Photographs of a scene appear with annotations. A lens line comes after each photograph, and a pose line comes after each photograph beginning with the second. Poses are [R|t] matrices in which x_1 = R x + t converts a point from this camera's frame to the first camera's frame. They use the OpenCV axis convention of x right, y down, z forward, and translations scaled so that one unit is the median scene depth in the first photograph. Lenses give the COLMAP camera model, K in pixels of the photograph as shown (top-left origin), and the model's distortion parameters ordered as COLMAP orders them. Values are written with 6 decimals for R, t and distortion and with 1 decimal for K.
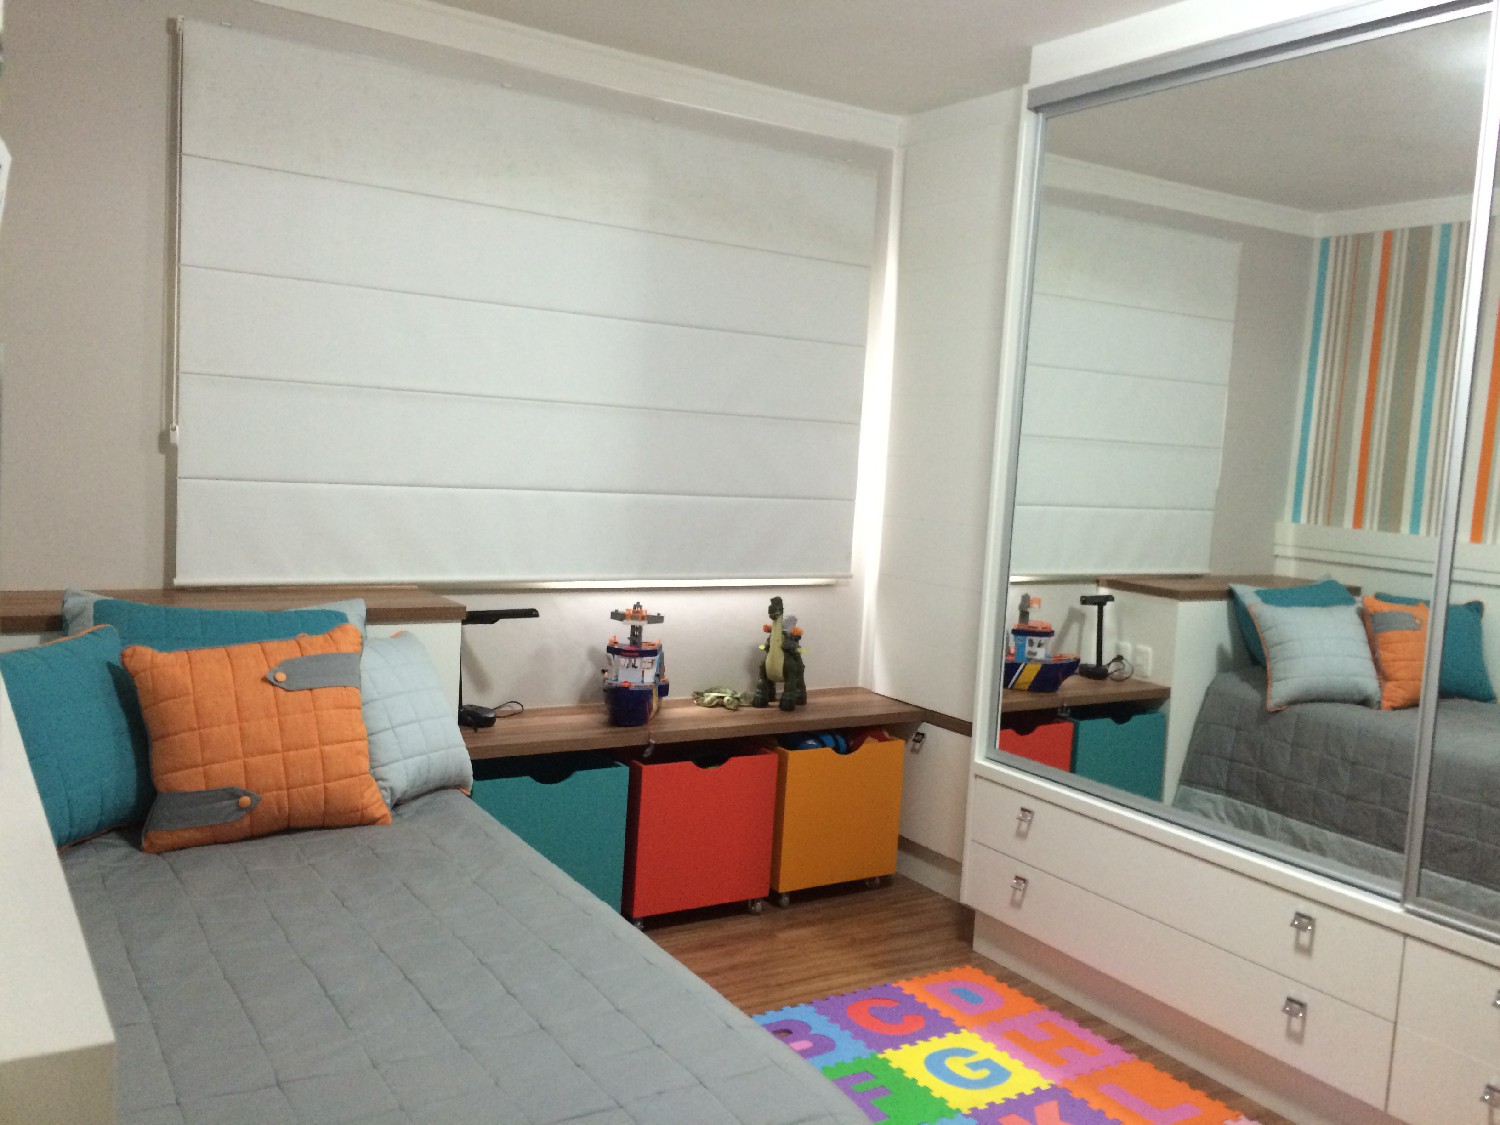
lens RADIAL K [[1284.2, 0, 739.5], [0, 1284.2, 562.4], [0, 0, 1]] dist [0.011883, -0.030708]
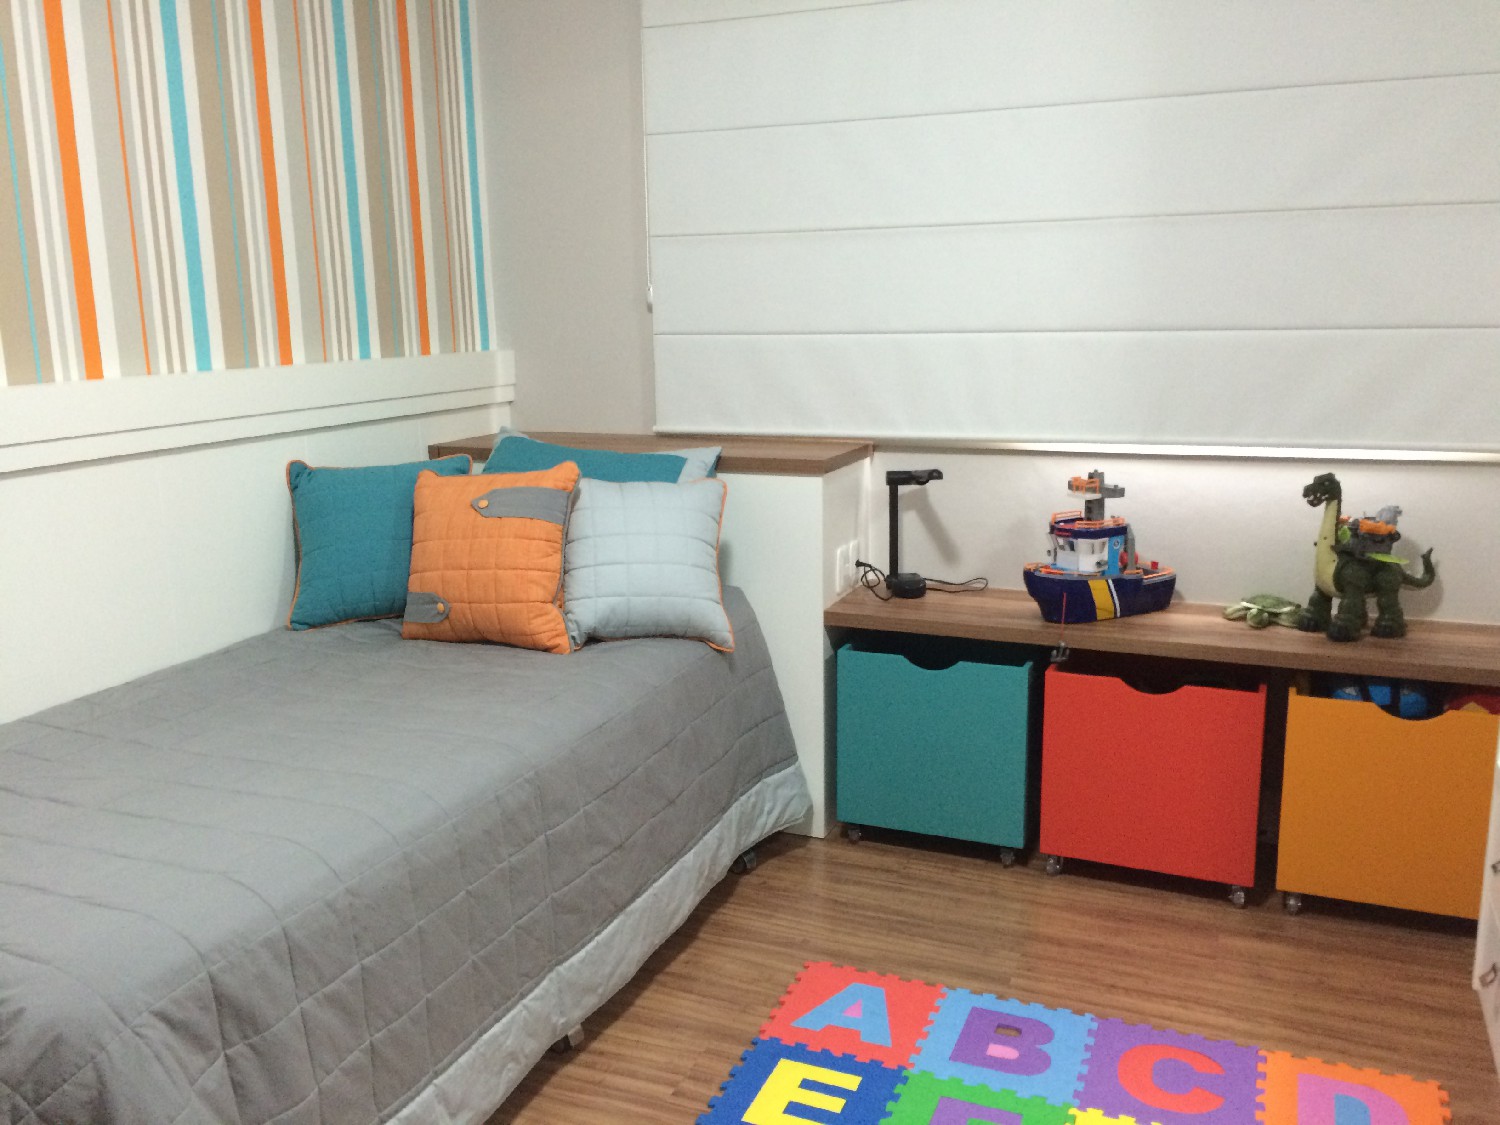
lens RADIAL K [[1284.2, 0, 740.2], [0, 1284.2, 565.8], [0, 0, 1]] dist [0.011883, -0.030708]
pose [[0.543317, 0.100619, -0.833476, 0.477195], [-0.026363, 0.994347, 0.102854, 0.014505], [0.839114, -0.033909, 0.542898, 0.395574]]
